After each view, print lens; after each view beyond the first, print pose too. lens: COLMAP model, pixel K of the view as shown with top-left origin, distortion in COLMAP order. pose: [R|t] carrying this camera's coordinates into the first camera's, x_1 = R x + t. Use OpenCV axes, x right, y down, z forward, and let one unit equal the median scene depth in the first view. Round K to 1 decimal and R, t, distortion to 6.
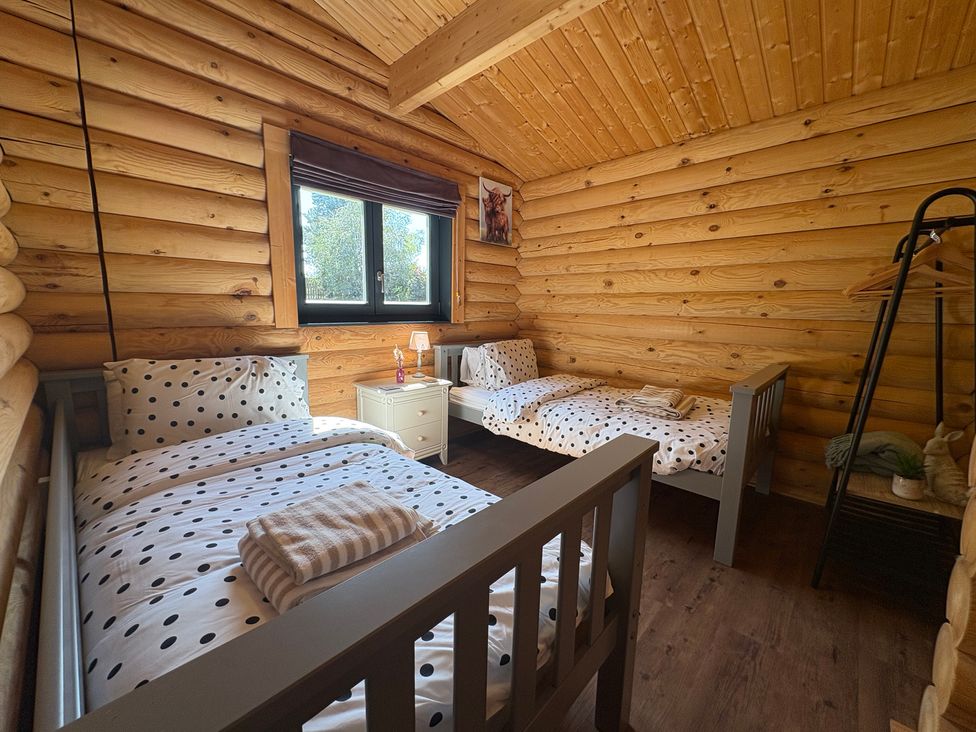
lens RADIAL K [[388.6, 0, 488.0], [0, 388.6, 366.0], [0, 0, 1]] dist [-0.001747, 0.000206]
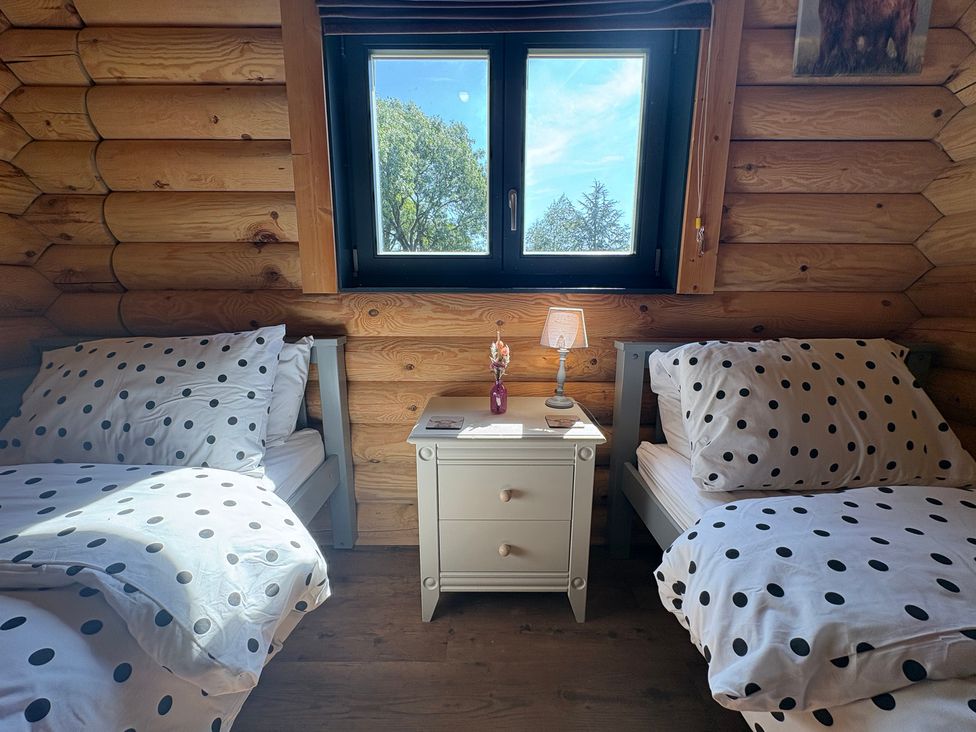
lens RADIAL K [[388.6, 0, 488.0], [0, 388.6, 366.0], [0, 0, 1]] dist [-0.001747, 0.000206]
pose [[0.686822, 0.114350, -0.717774, 0.091208], [-0.100769, 0.992990, 0.061771, -0.038477], [0.719807, 0.029904, 0.693530, 0.603235]]
